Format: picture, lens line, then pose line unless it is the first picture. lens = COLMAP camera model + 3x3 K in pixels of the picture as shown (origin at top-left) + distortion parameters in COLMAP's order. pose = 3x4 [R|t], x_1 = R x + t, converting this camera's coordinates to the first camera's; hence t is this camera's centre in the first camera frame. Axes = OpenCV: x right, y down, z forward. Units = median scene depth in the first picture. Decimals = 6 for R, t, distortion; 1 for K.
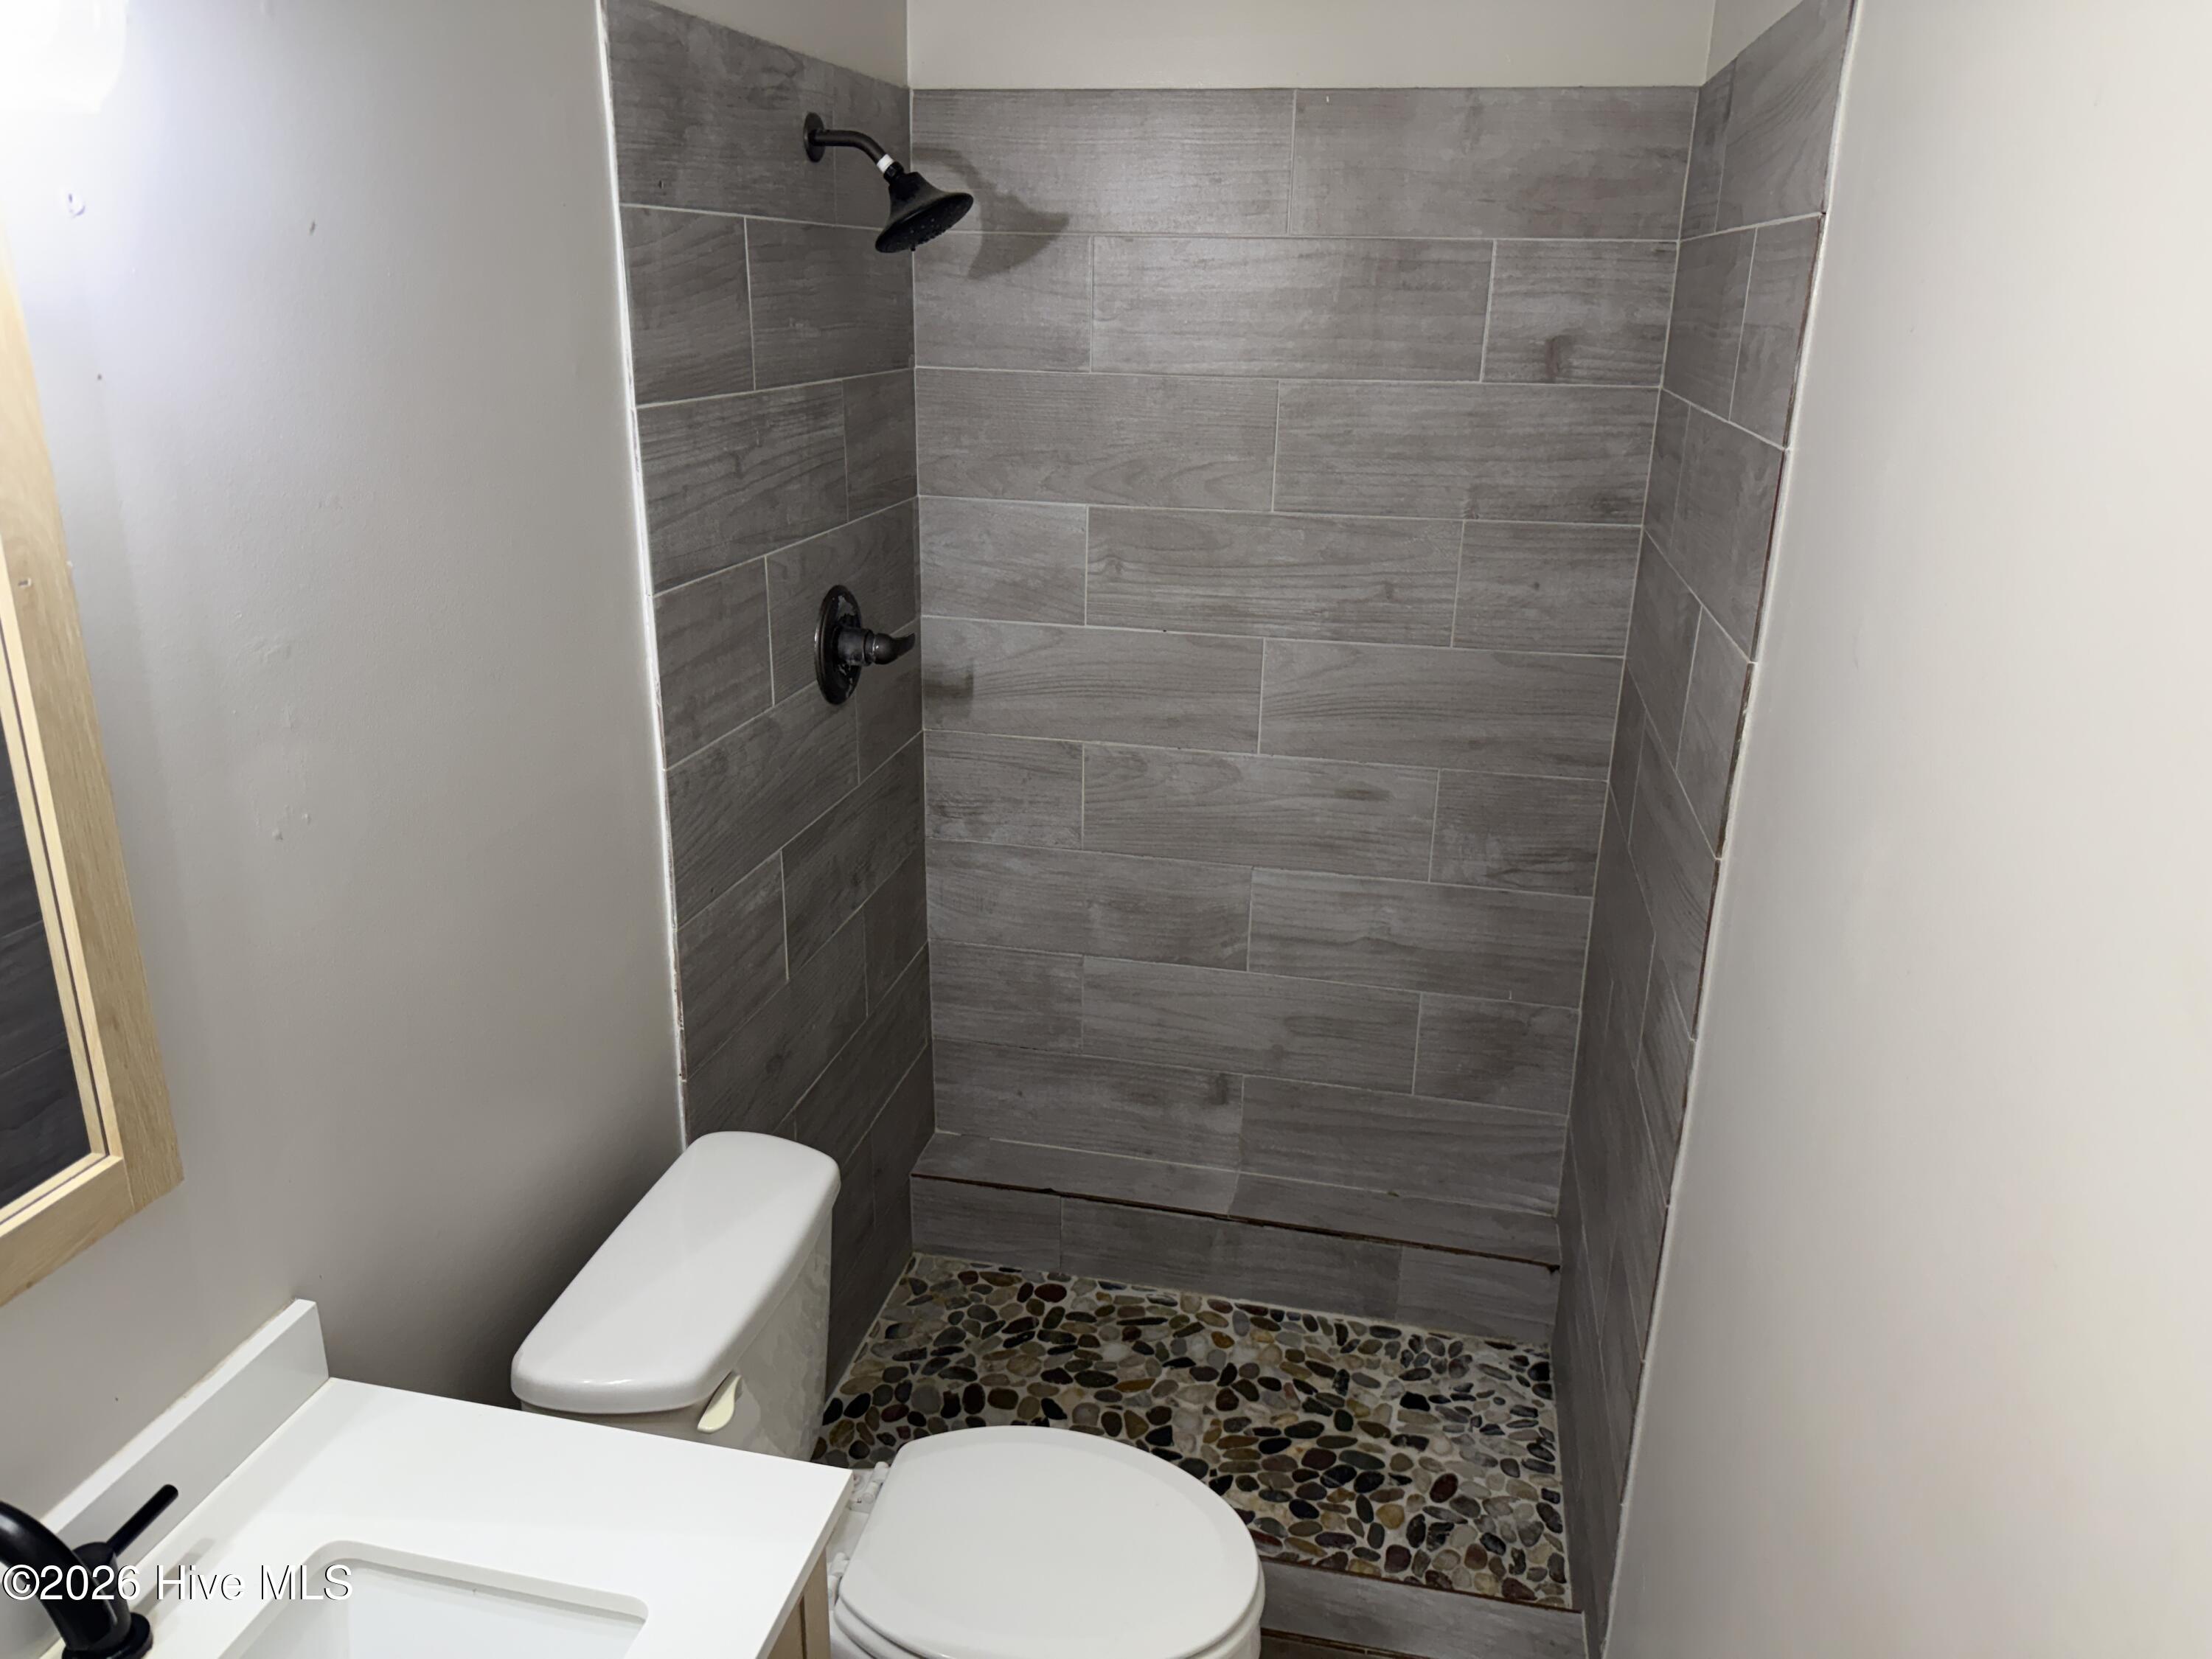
lens RADIAL K [[1567.3, 0, 1084.3], [0, 1567.3, 842.8], [0, 0, 1]] dist [0.085185, -0.118467]
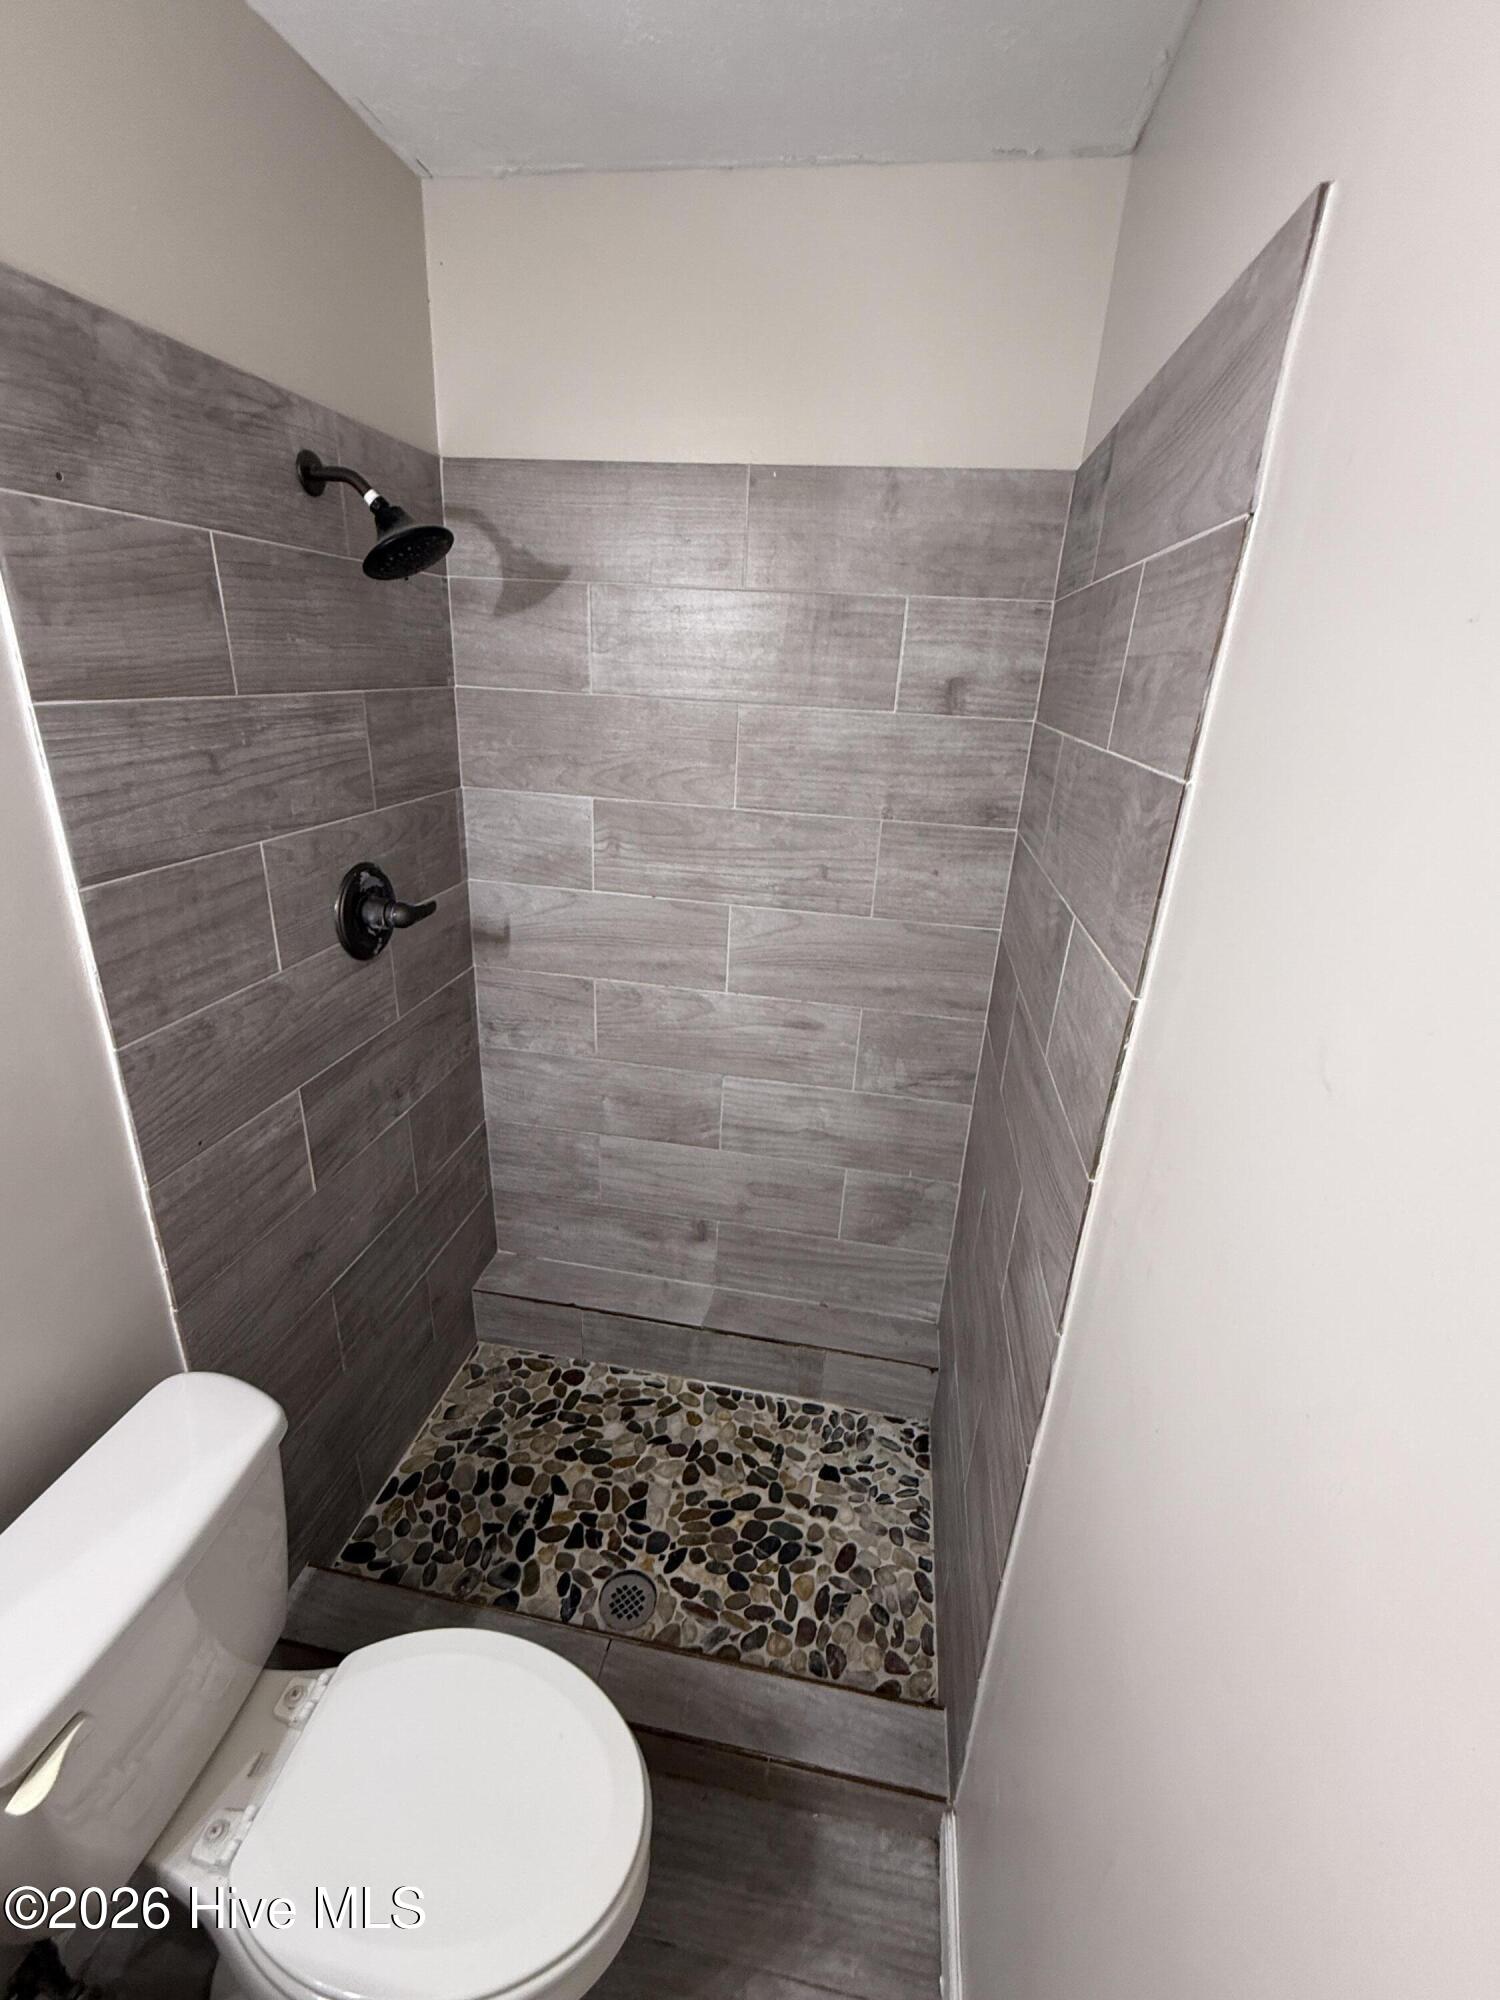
lens RADIAL K [[872.2, 0, 732.6], [0, 872.2, 1011.5], [0, 0, 1]] dist [-0.001434, 0.002665]
pose [[0.998918, 0.015902, 0.043696, 0.094172], [-0.017780, 0.998920, 0.042924, -0.079858], [-0.042966, -0.043655, 0.998122, 0.300695]]
